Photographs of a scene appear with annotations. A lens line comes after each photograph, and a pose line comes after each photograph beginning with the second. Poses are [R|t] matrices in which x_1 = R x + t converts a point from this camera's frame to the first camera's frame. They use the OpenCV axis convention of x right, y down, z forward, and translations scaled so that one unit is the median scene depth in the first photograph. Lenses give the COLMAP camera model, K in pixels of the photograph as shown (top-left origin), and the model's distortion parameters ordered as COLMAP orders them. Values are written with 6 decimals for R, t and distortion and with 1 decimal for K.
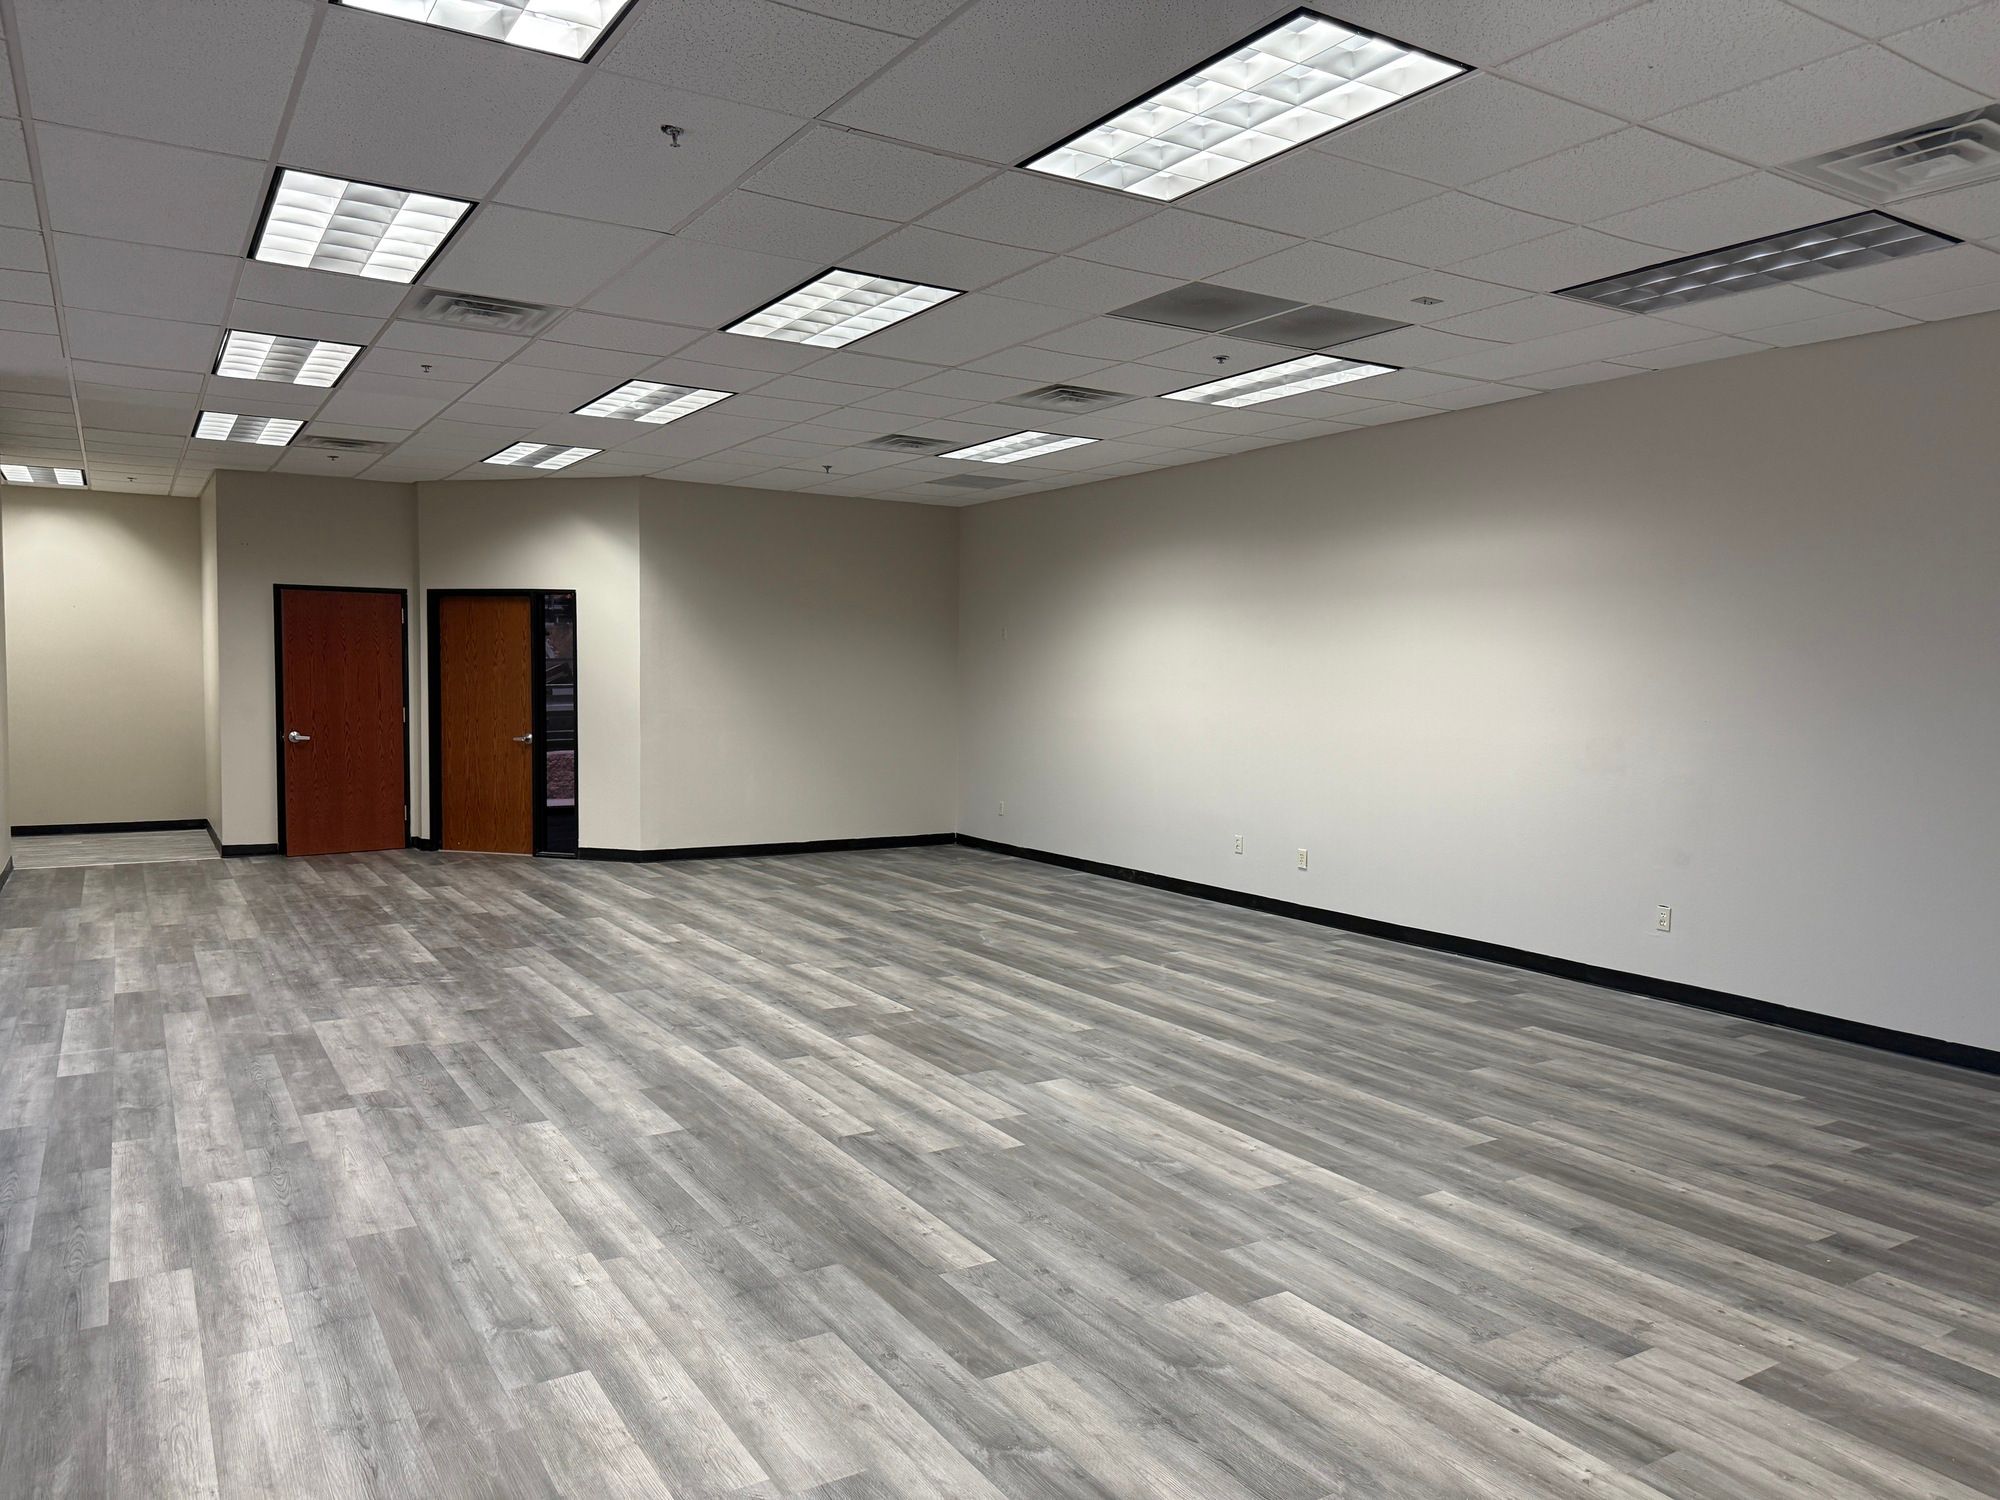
lens RADIAL K [[1441.6, 0, 1035.7], [0, 1441.6, 746.5], [0, 0, 1]] dist [-0.021593, -0.003864]
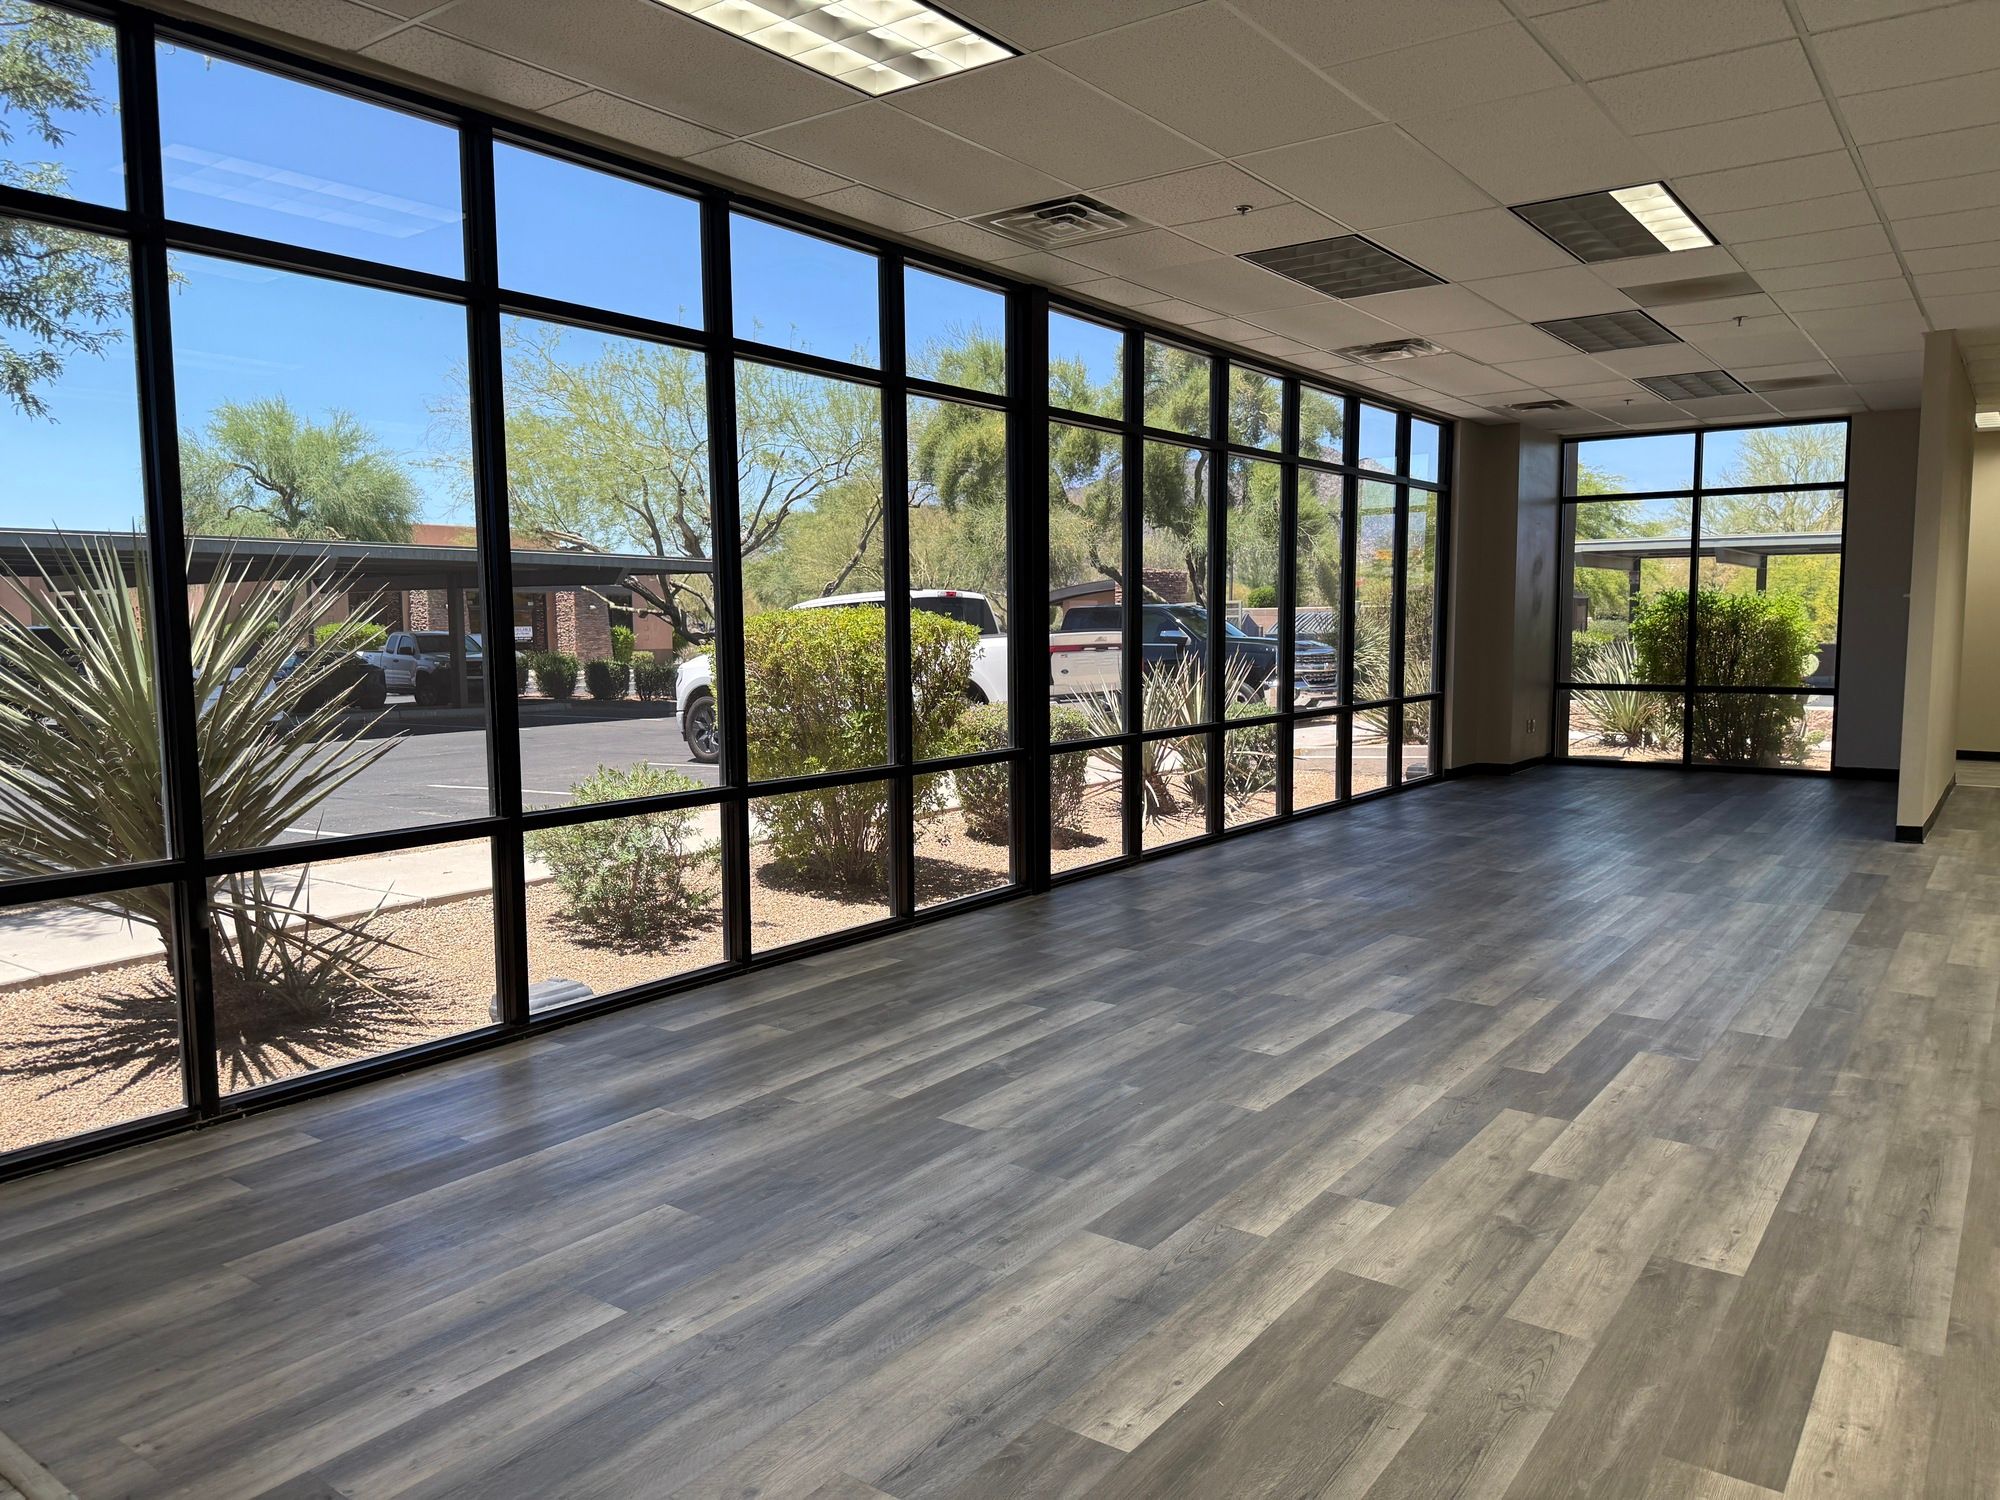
lens RADIAL K [[1412.5, 0, 979.6], [0, 1412.5, 757.1], [0, 0, 1]] dist [0.065188, -0.082565]
pose [[0.354311, 0.081970, -0.931528, 0.101850], [-0.045646, 0.996479, 0.070324, 0.044740], [0.934013, 0.017604, 0.356805, -0.227633]]
